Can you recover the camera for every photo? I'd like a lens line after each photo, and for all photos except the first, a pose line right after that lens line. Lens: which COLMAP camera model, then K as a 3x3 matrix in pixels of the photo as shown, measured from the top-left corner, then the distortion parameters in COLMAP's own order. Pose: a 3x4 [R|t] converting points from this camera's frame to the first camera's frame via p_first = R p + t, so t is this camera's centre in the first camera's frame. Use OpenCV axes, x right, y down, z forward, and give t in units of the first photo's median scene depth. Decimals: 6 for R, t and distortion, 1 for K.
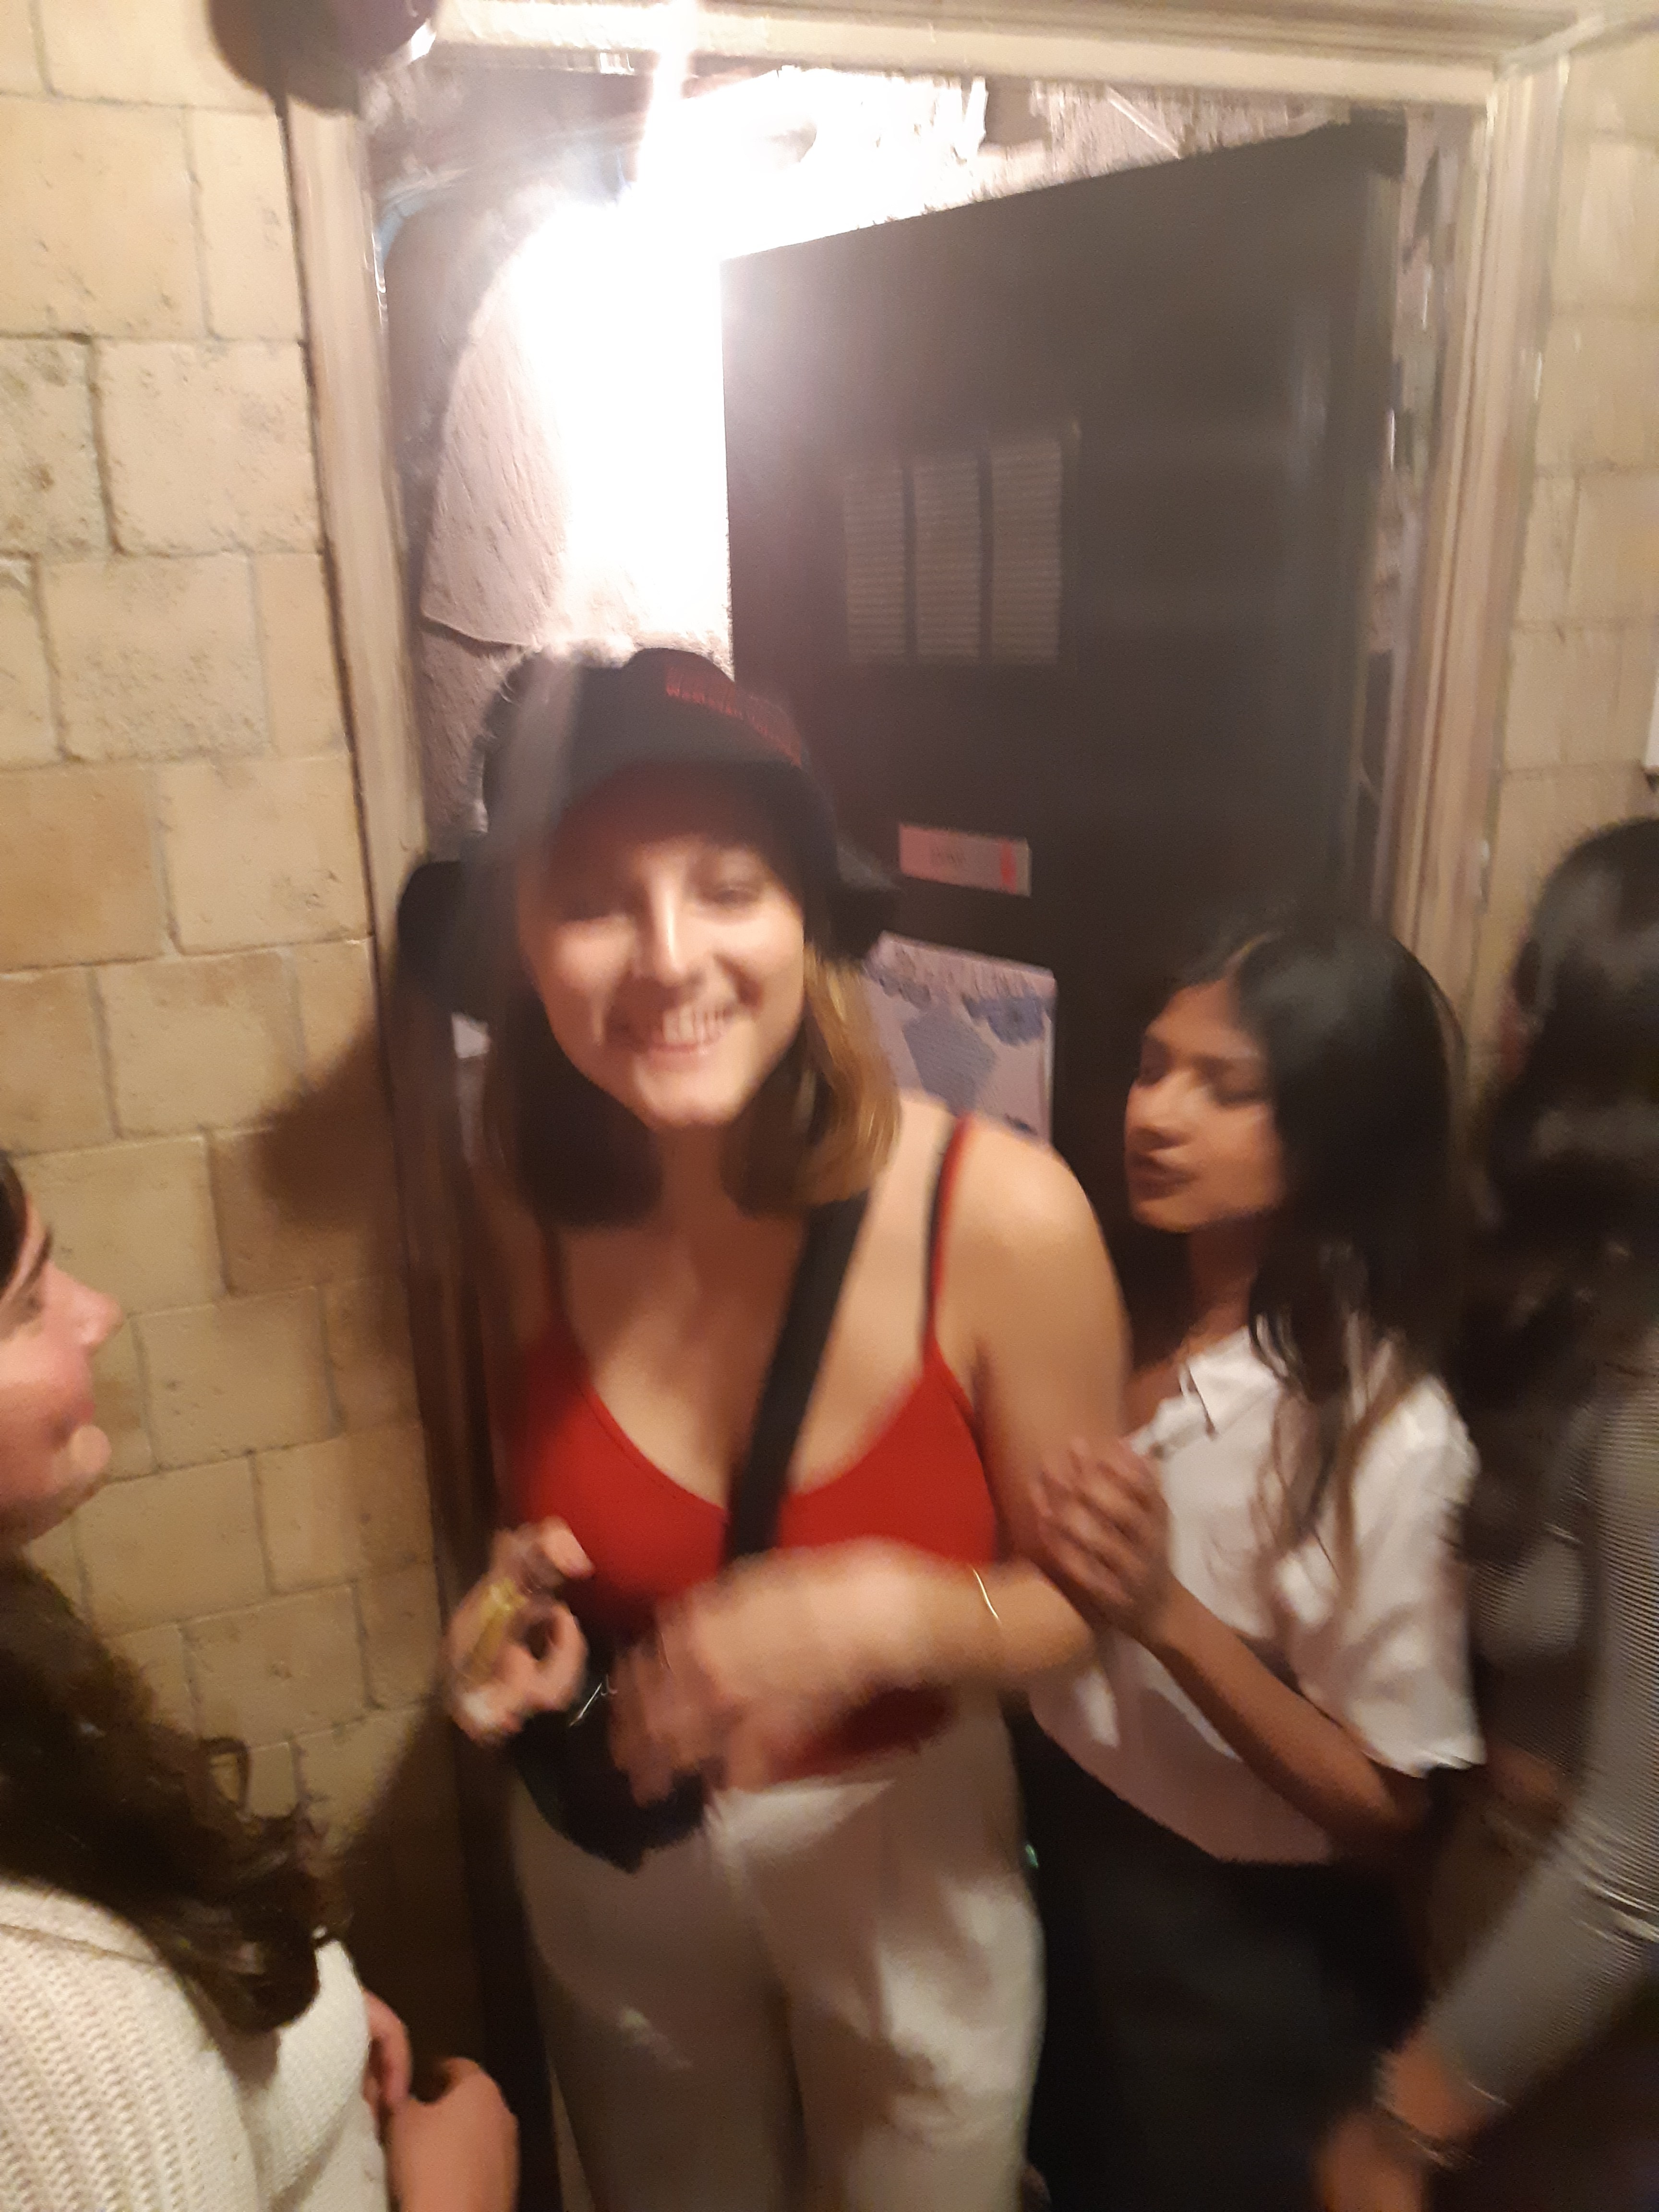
lens RADIAL K [[1679.1, 0, 829.1], [0, 1679.1, 1099.6], [0, 0, 1]] dist [0.000835, -0.001905]
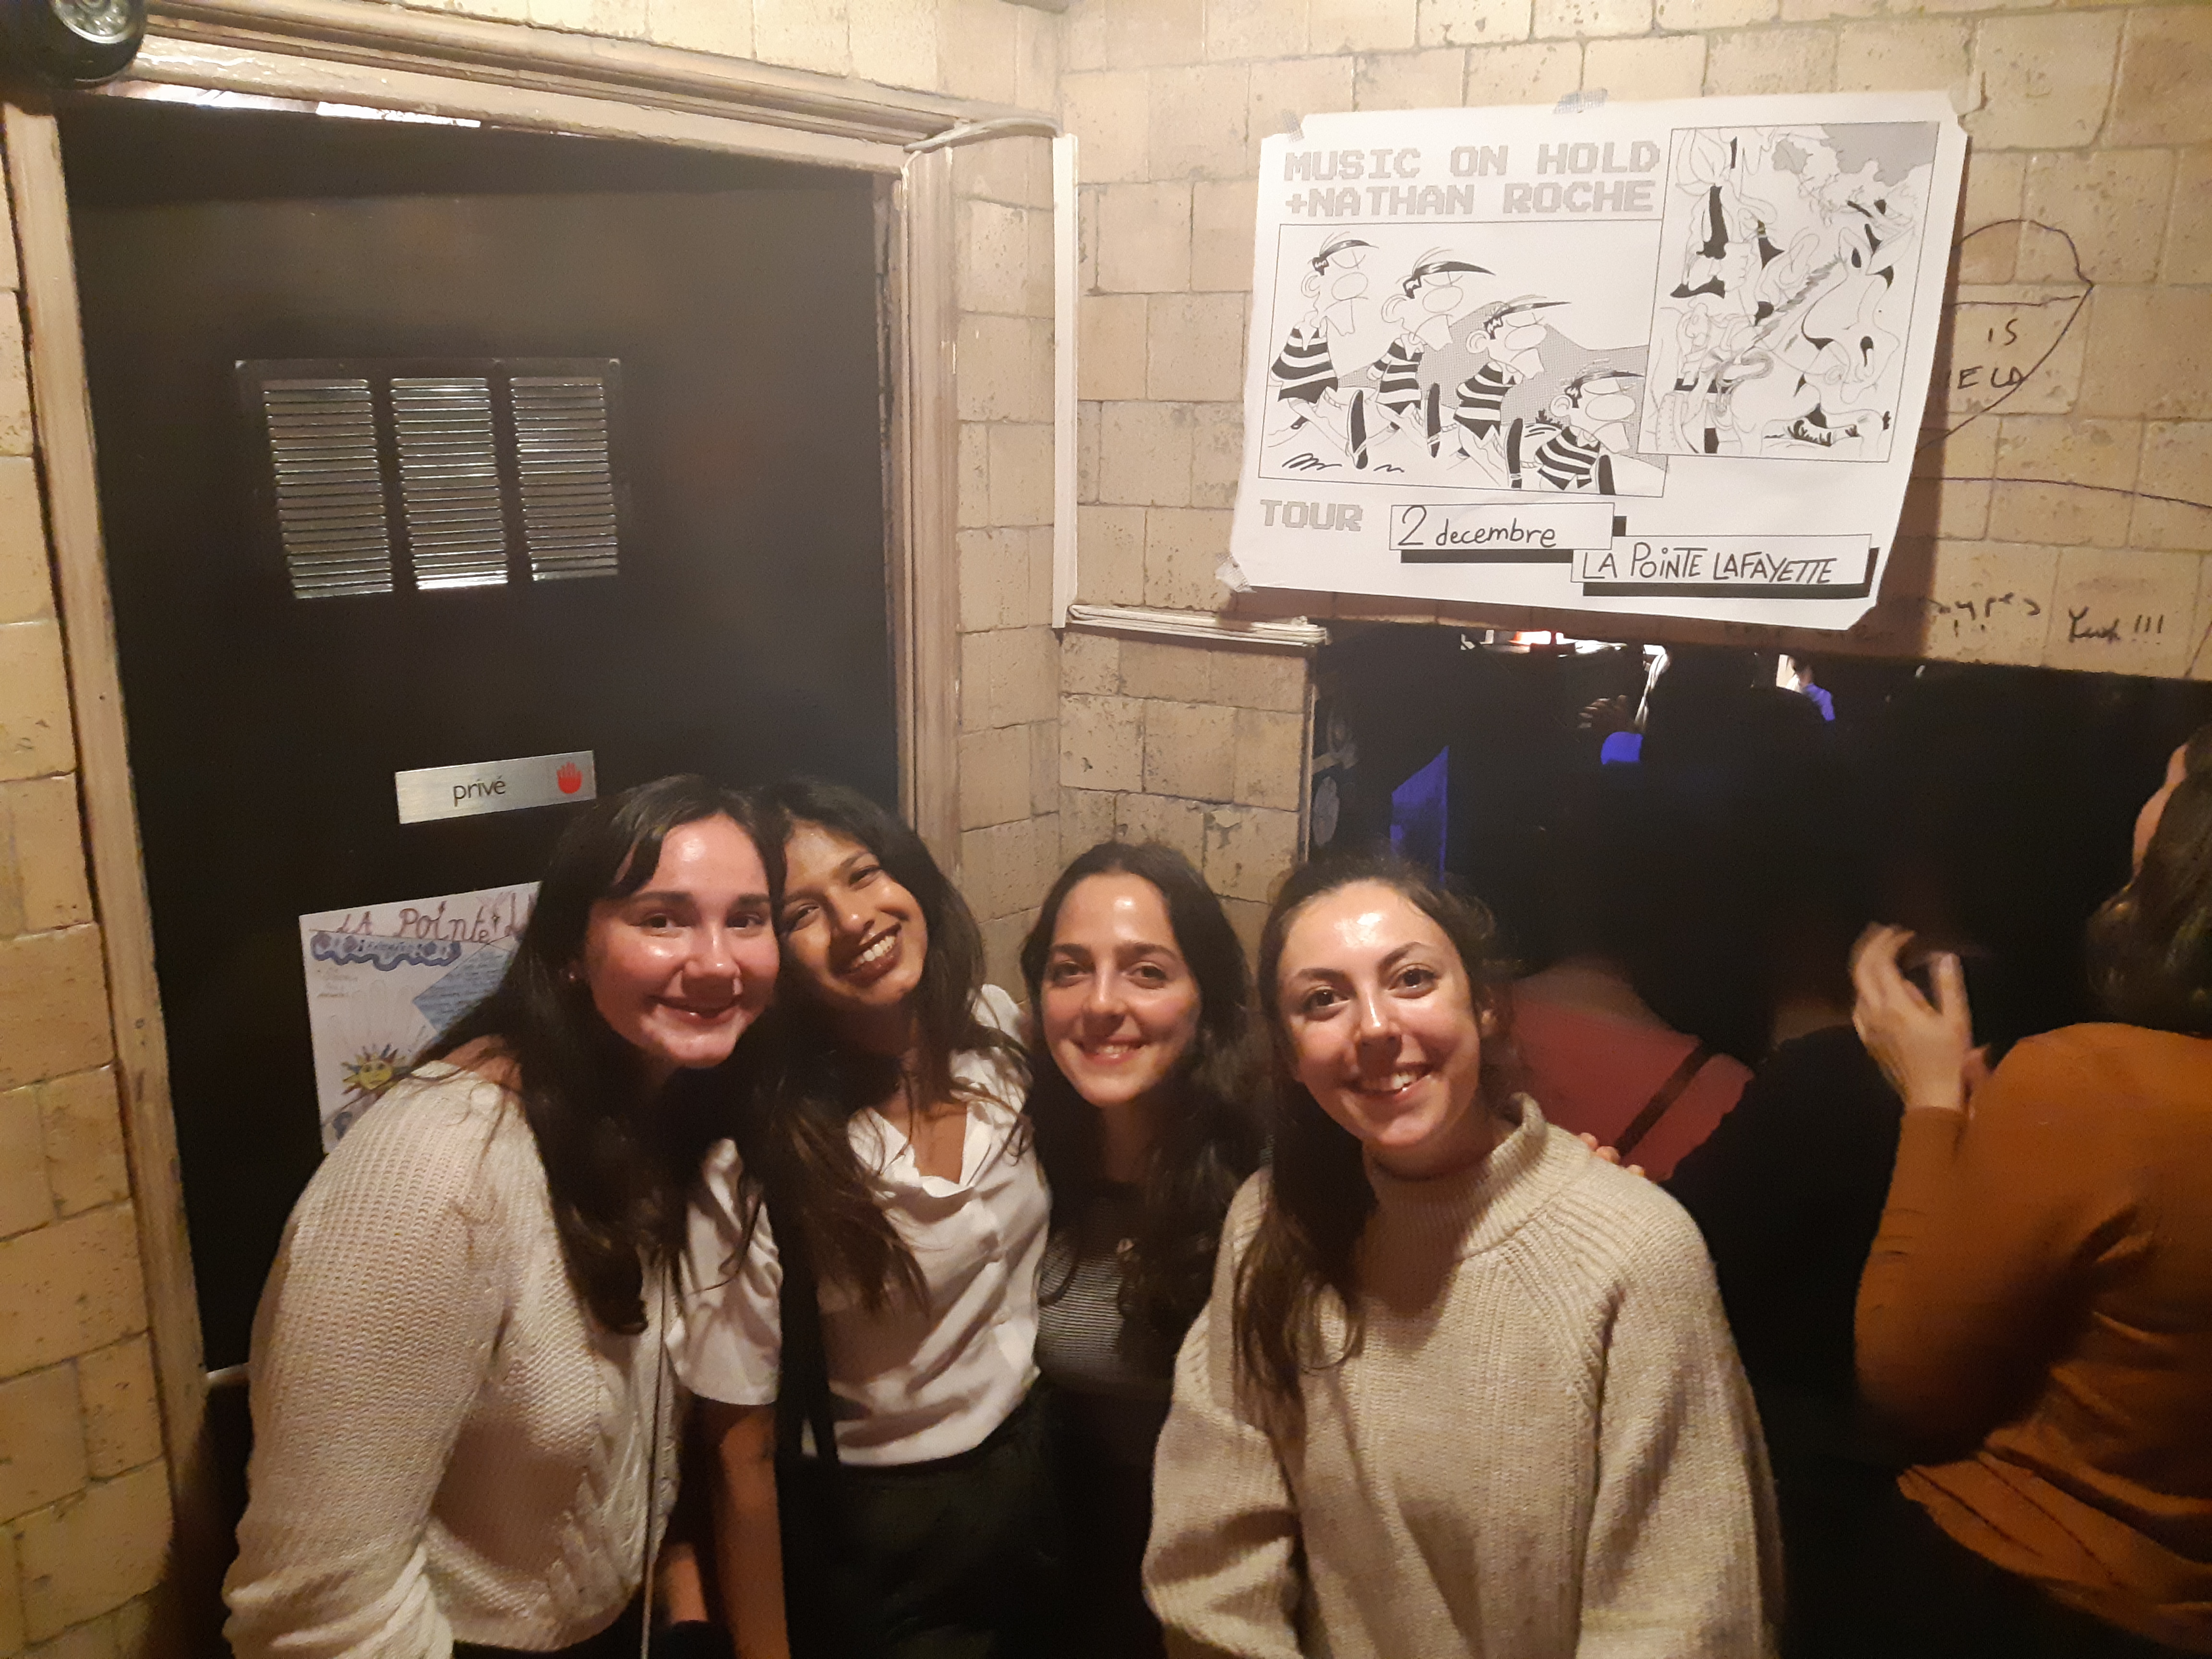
lens RADIAL K [[1679.1, 0, 1103.3], [0, 1679.1, 835.1], [0, 0, 1]] dist [0.000835, -0.001905]
pose [[0.896319, -0.070259, 0.437807, -0.124058], [0.112264, 0.991154, -0.070778, 0.091423], [-0.428962, 0.112590, 0.896279, -0.302016]]
